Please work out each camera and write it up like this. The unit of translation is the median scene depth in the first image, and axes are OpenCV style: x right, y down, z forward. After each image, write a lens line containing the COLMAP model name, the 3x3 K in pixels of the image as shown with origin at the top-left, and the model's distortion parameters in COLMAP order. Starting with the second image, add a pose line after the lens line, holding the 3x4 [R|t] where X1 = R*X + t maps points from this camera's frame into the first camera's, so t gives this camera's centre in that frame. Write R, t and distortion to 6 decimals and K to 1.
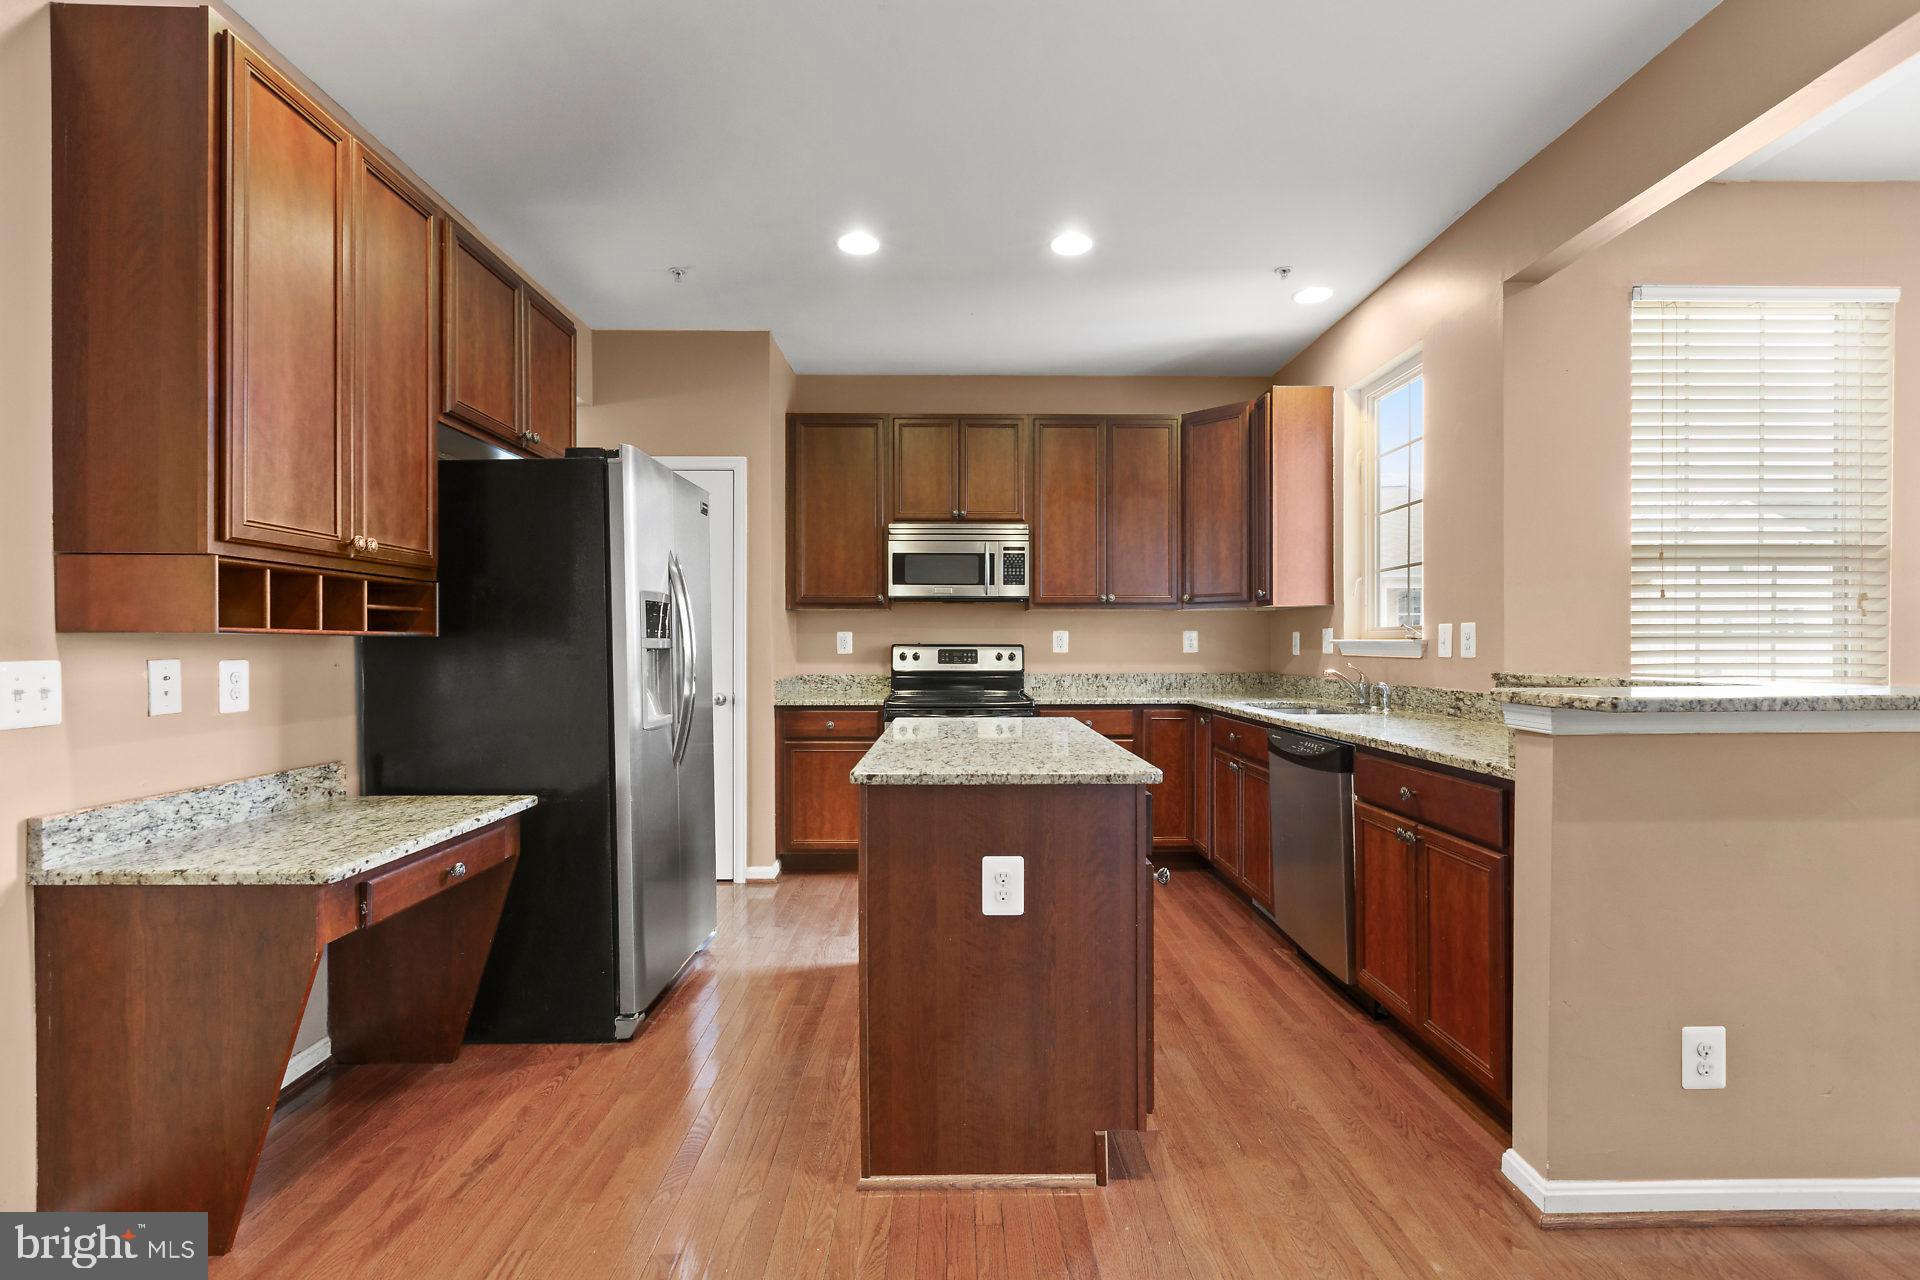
lens RADIAL K [[865.9, 0, 962.8], [0, 865.9, 650.0], [0, 0, 1]] dist [0.001301, 0.000758]
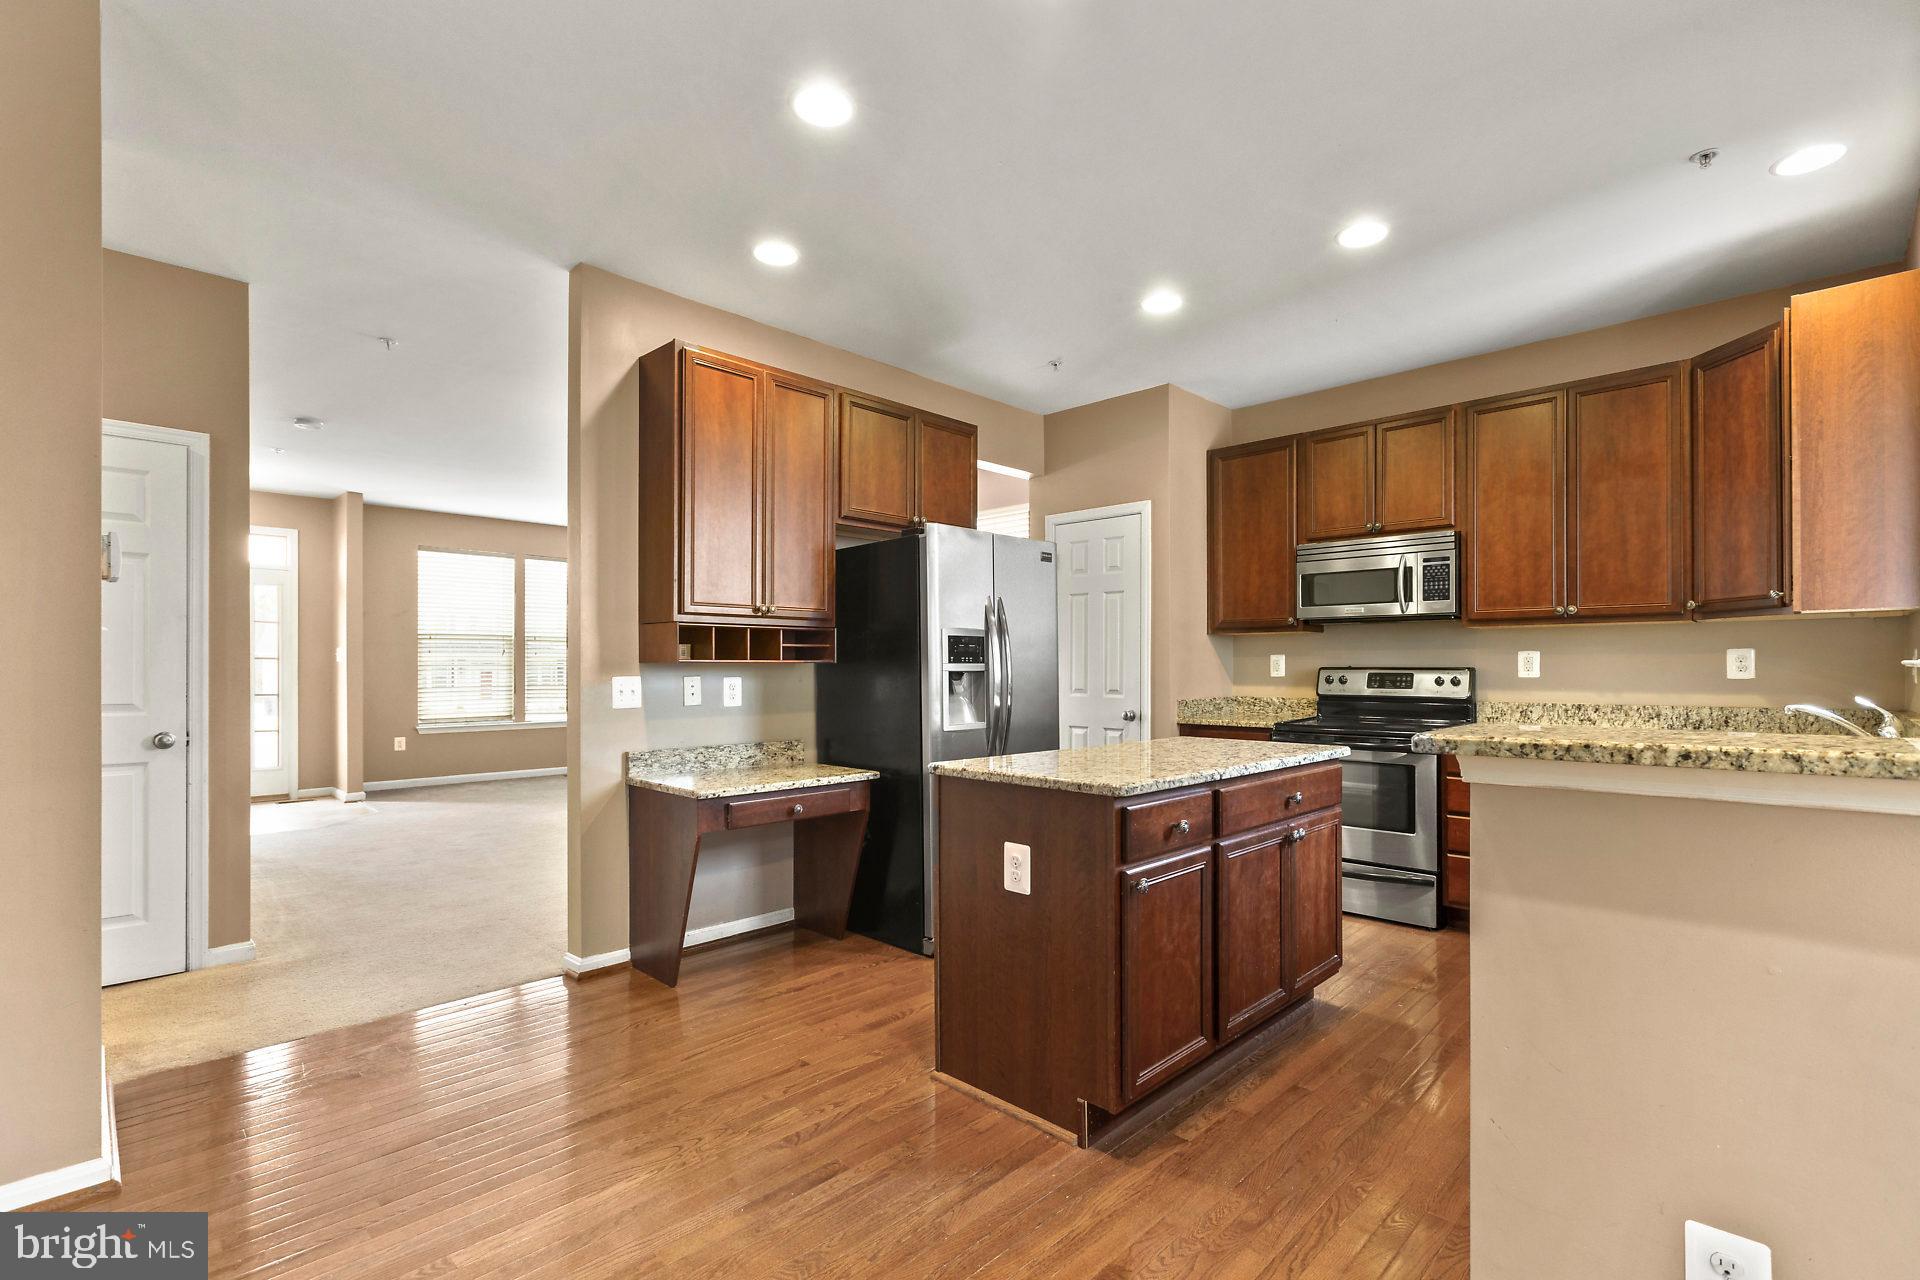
lens RADIAL K [[867.1, 0, 967.0], [0, 867.1, 665.4], [0, 0, 1]] dist [0.001973, 0.000580]
pose [[0.707681, -0.001697, -0.706530, 0.381069], [-0.003670, 0.999975, -0.006079, -0.001709], [0.706523, 0.006895, 0.707657, 0.039380]]
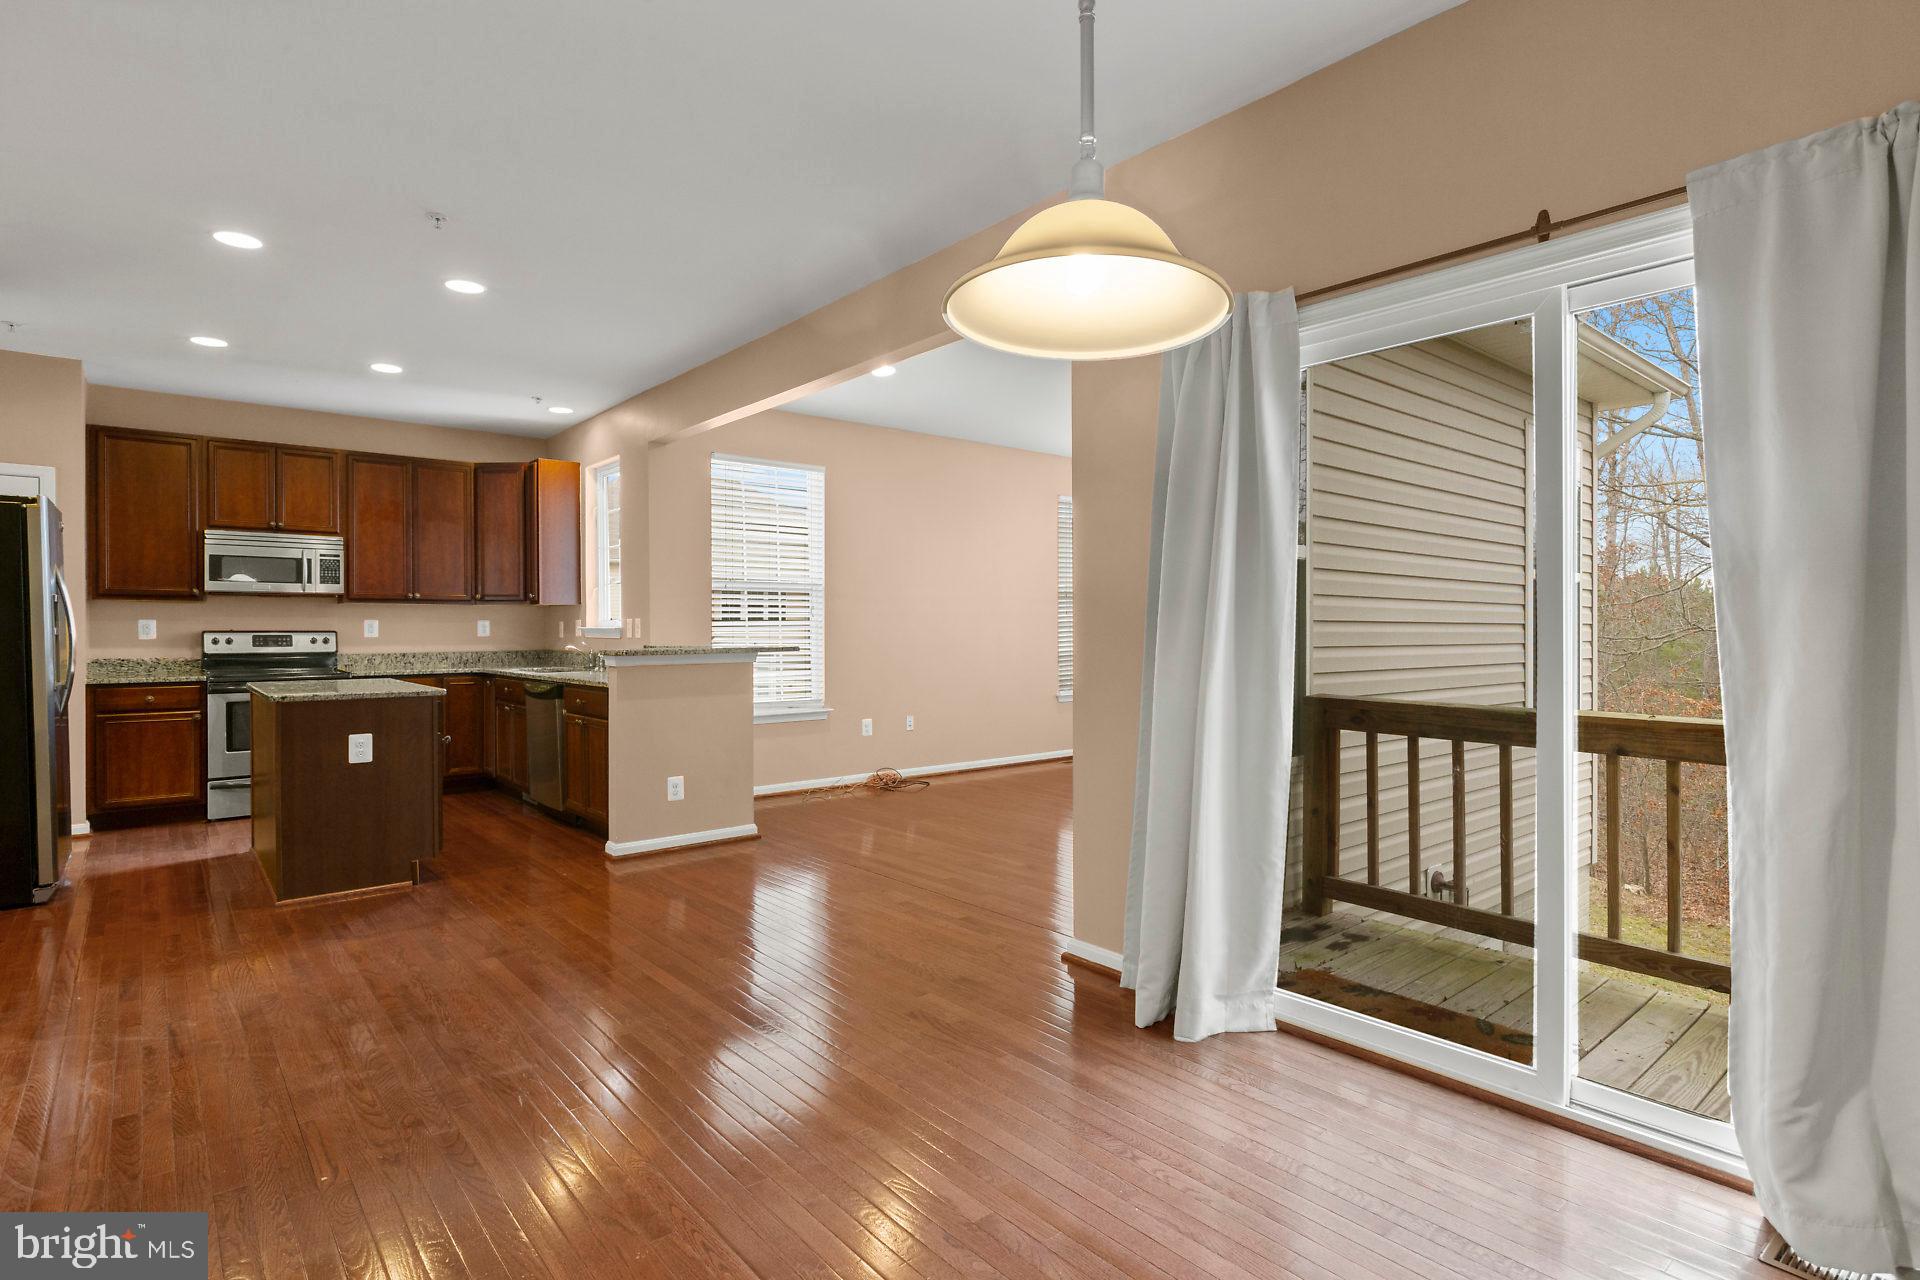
lens RADIAL K [[961.3, 0, 964.8], [0, 961.3, 635.5], [0, 0, 1]] dist [0.000544, -0.001147]
pose [[0.770992, -0.005416, 0.636822, -0.134354], [0.005110, 0.999984, 0.002318, 0.002059], [-0.636824, 0.001467, 0.771008, -0.753064]]
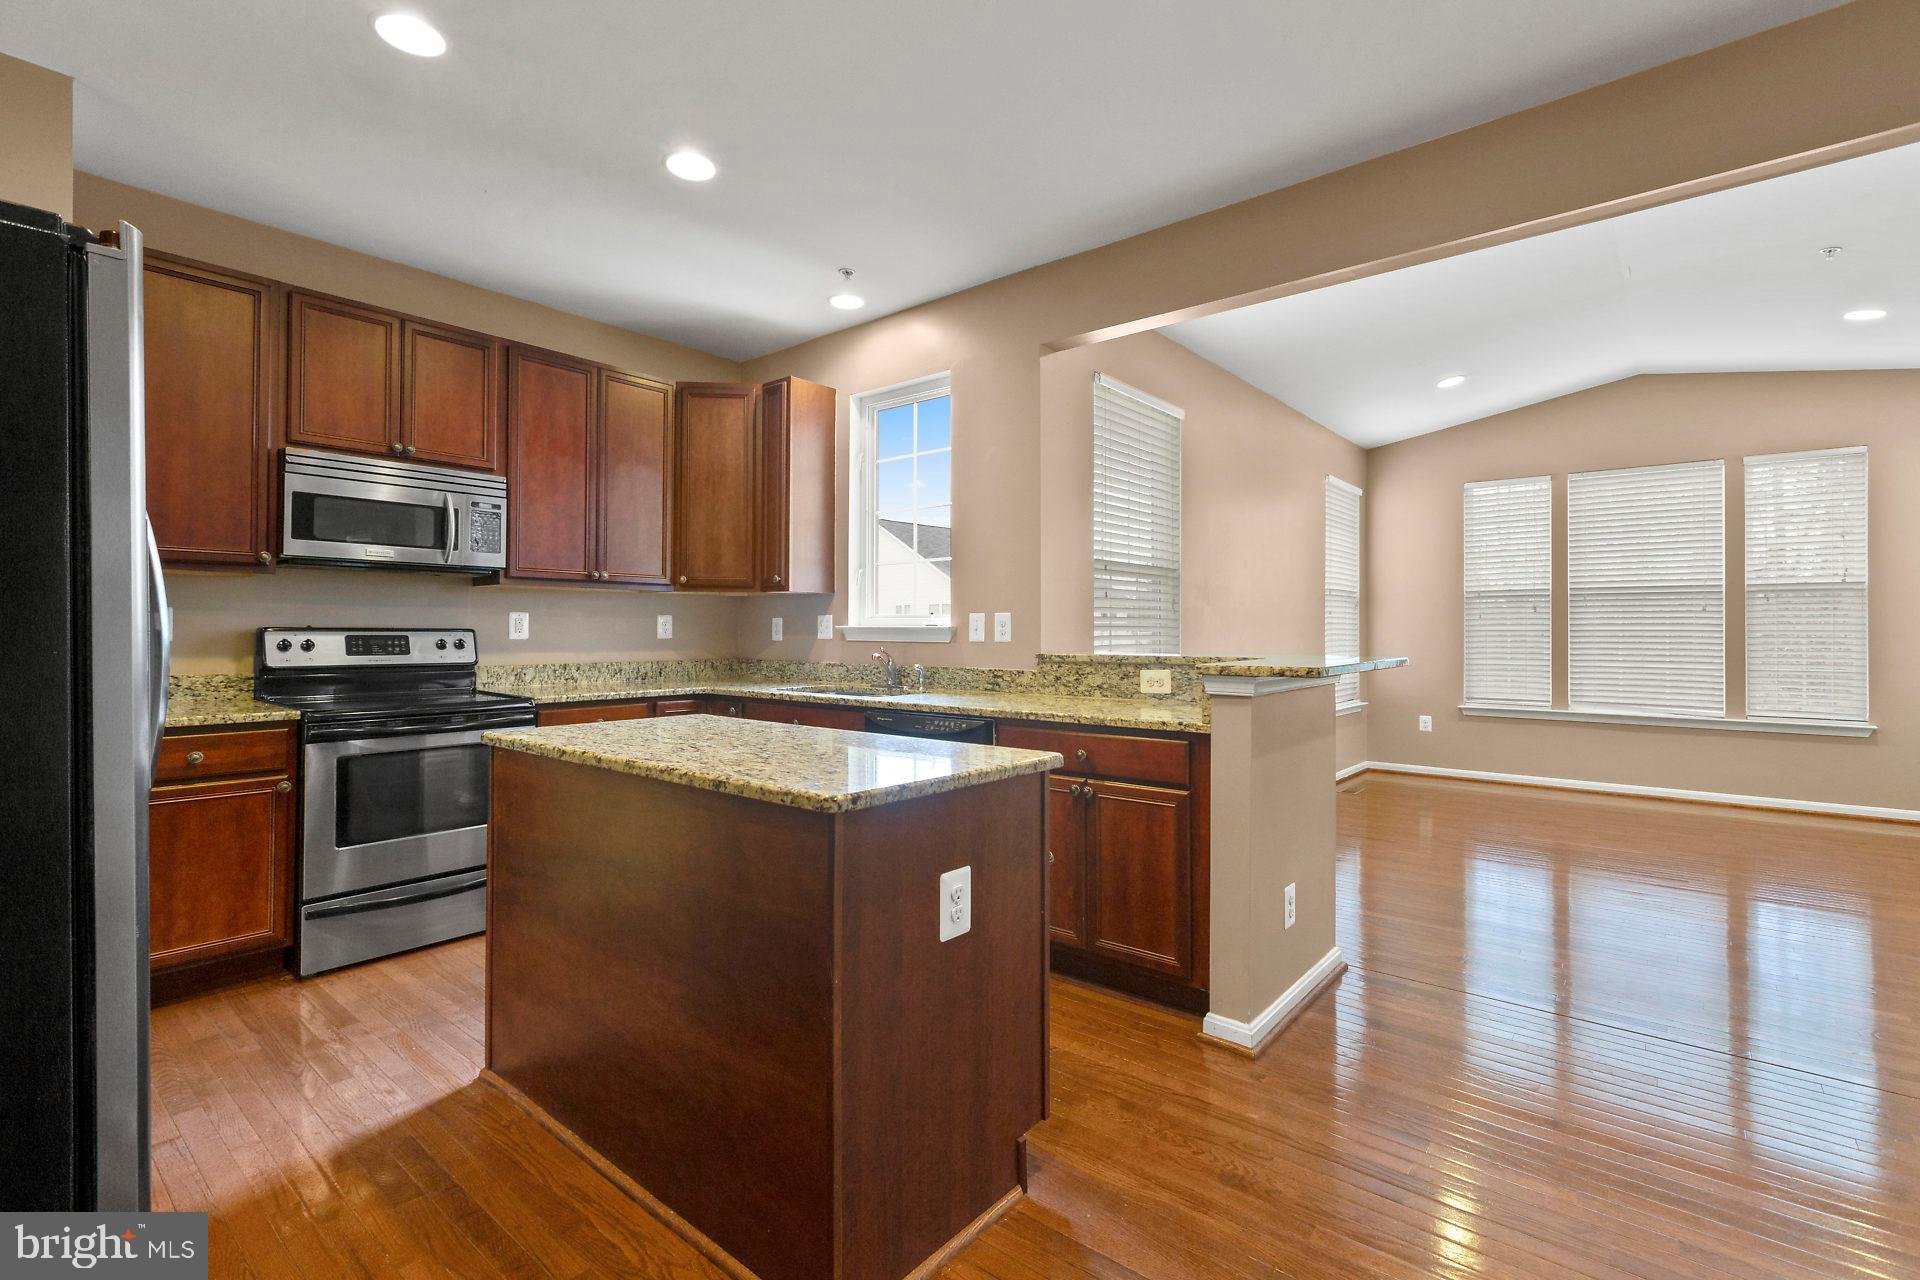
lens RADIAL K [[867.5, 0, 967.6], [0, 867.5, 619.1], [0, 0, 1]] dist [0.002103, -0.000162]
pose [[0.649930, 0.013483, 0.759875, -0.276396], [0.000906, 0.999828, -0.018516, -0.000277], [-0.759994, 0.012722, 0.649806, 0.183582]]
